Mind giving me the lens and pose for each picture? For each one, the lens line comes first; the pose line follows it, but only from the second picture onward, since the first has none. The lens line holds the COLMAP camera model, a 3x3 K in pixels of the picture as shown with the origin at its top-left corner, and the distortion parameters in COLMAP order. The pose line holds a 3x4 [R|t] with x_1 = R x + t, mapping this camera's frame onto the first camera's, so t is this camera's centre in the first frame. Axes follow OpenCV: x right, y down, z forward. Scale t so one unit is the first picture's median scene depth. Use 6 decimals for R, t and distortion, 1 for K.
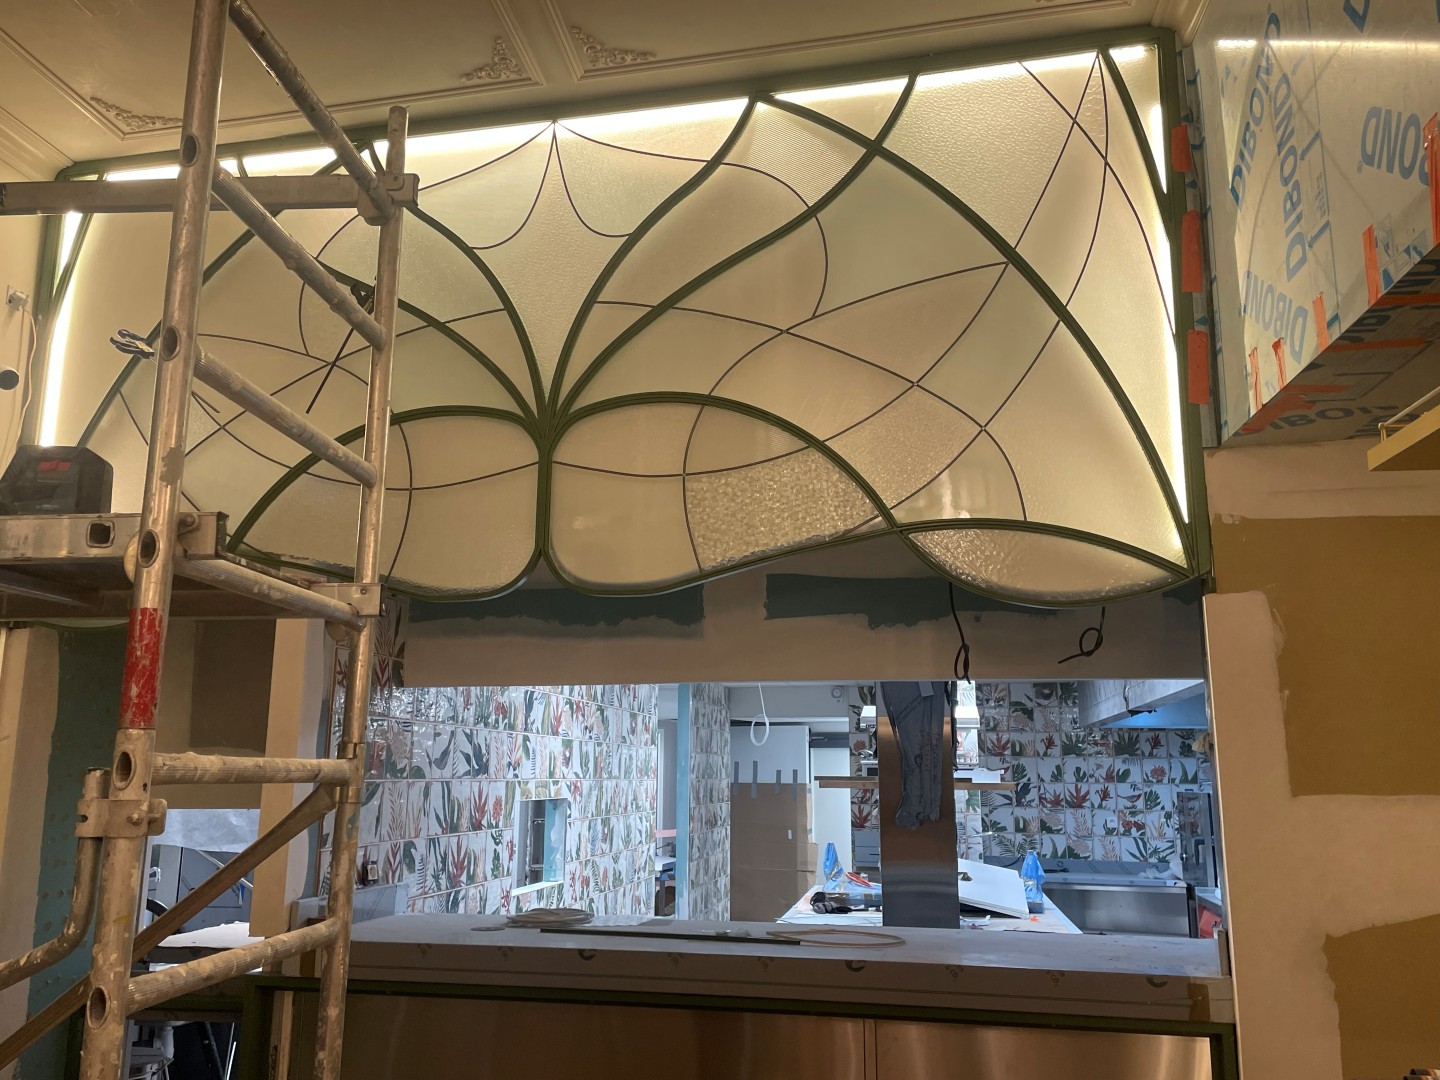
lens RADIAL K [[1253.5, 0, 716.7], [0, 1253.5, 510.9], [0, 0, 1]] dist [0.091290, -0.094895]
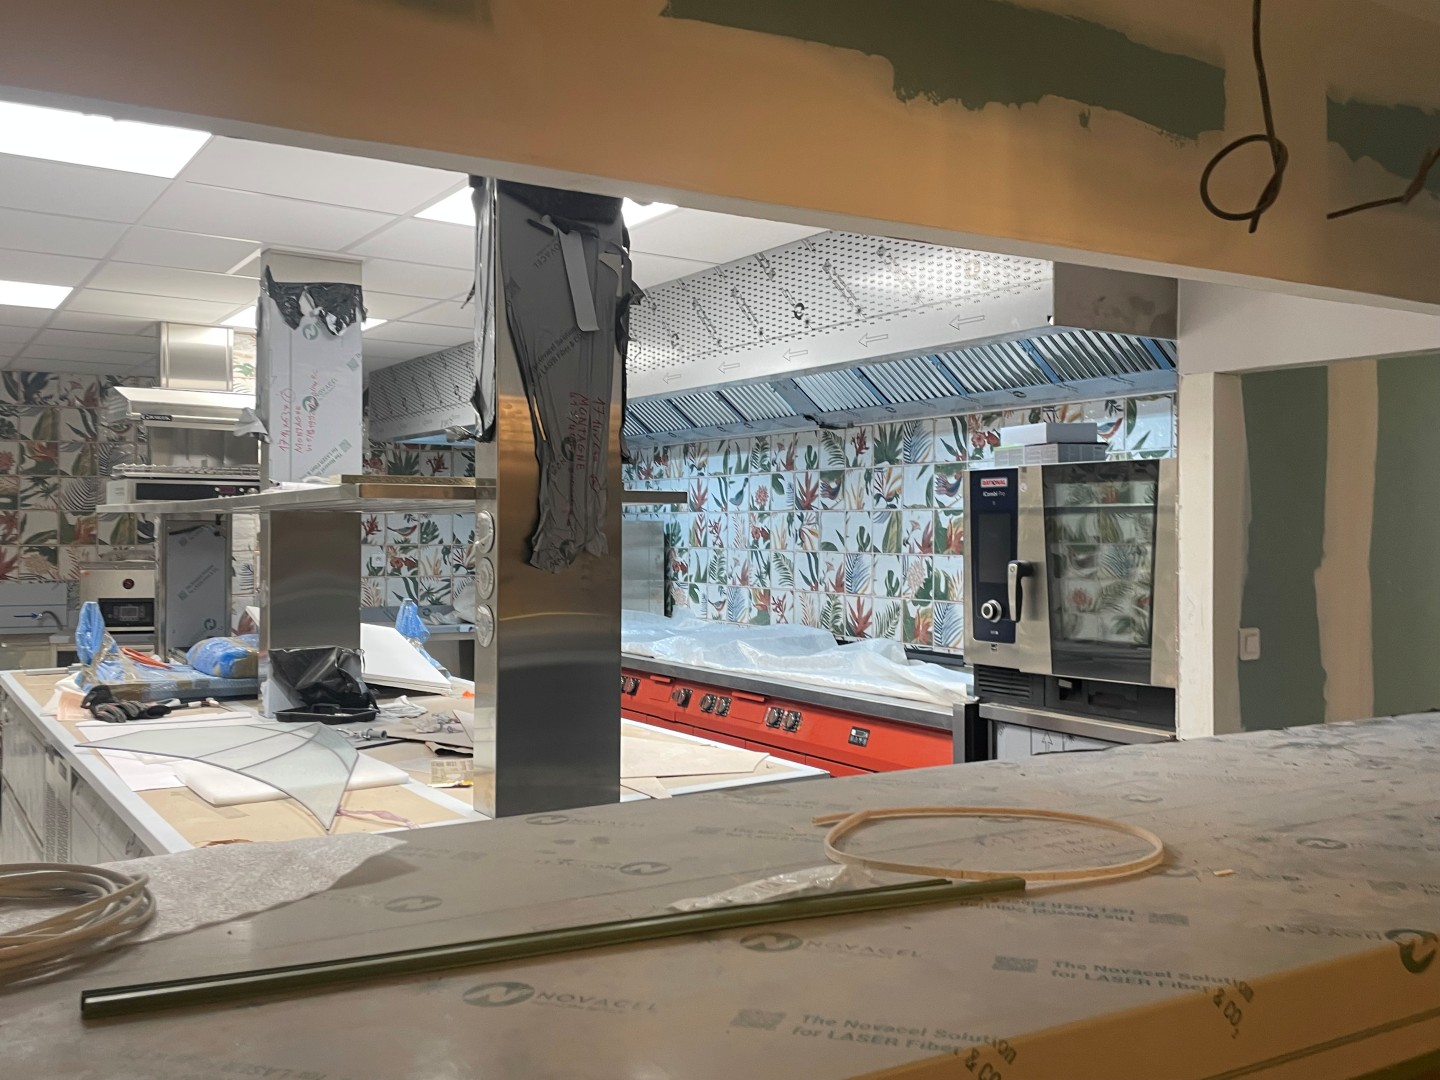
lens RADIAL K [[1253.5, 0, 729.9], [0, 1253.5, 525.0], [0, 0, 1]] dist [0.091290, -0.094895]
pose [[0.721165, -0.000388, 0.692763, -0.115710], [-0.144121, 0.978036, 0.150578, 0.100192], [-0.677606, -0.208434, 0.705270, 0.408550]]
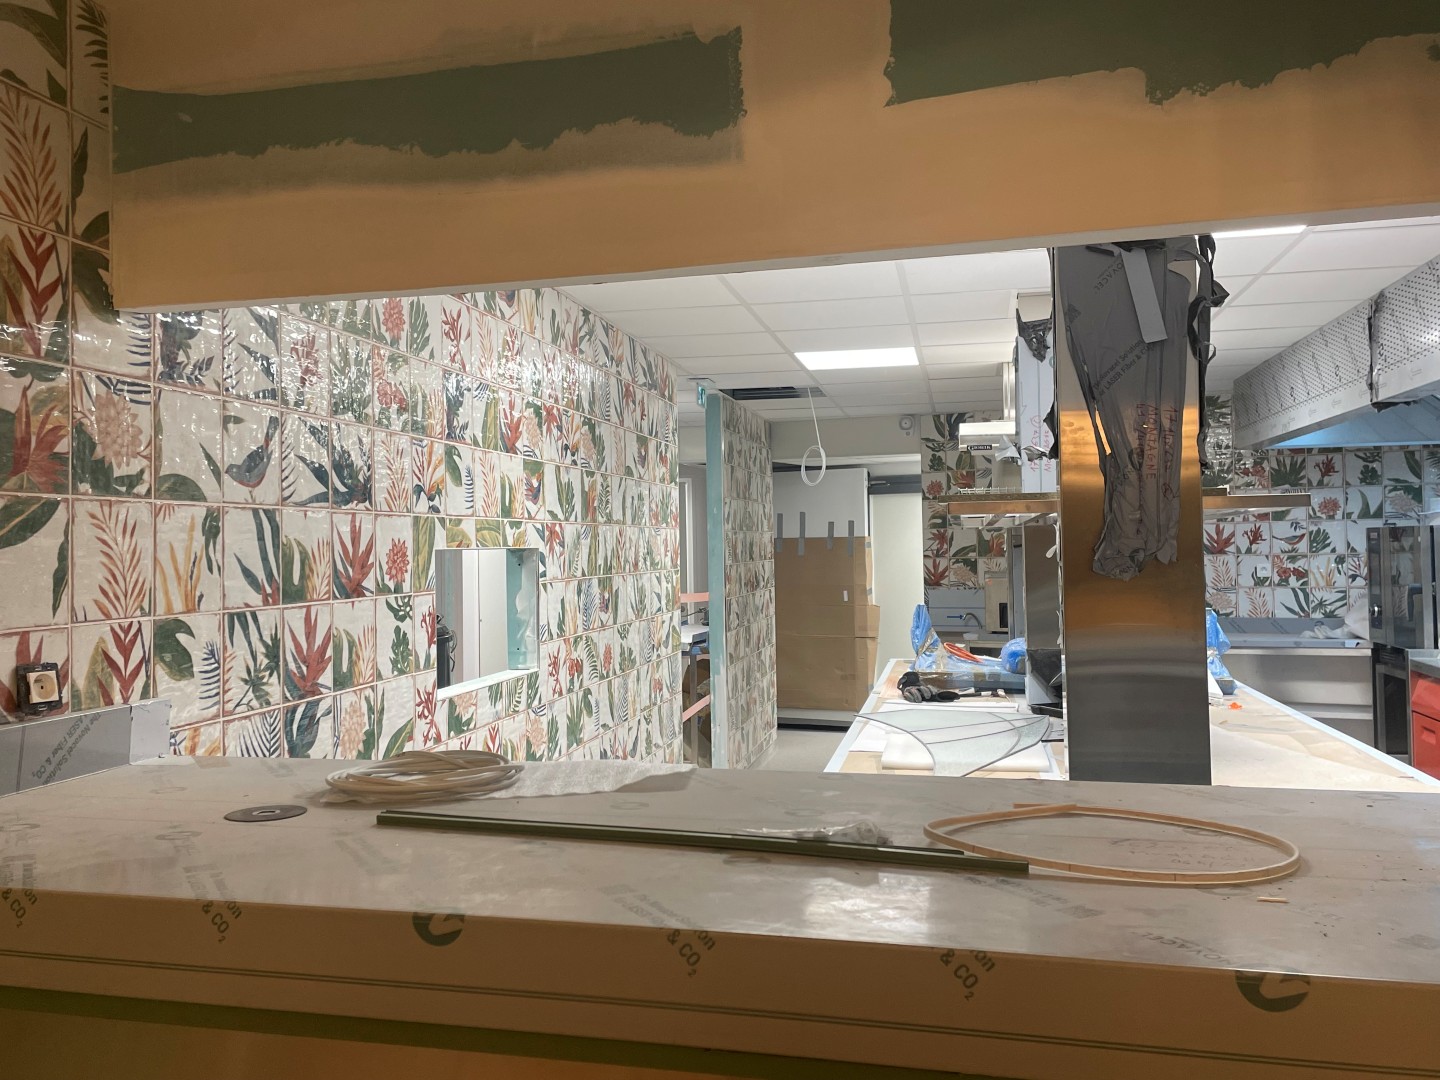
lens RADIAL K [[1253.5, 0, 721.1], [0, 1253.5, 518.7], [0, 0, 1]] dist [0.091290, -0.094895]
pose [[0.999450, -0.023360, -0.023531, -0.006443], [0.027329, 0.982231, 0.185676, 0.083399], [0.018775, -0.186217, 0.982329, 0.321532]]
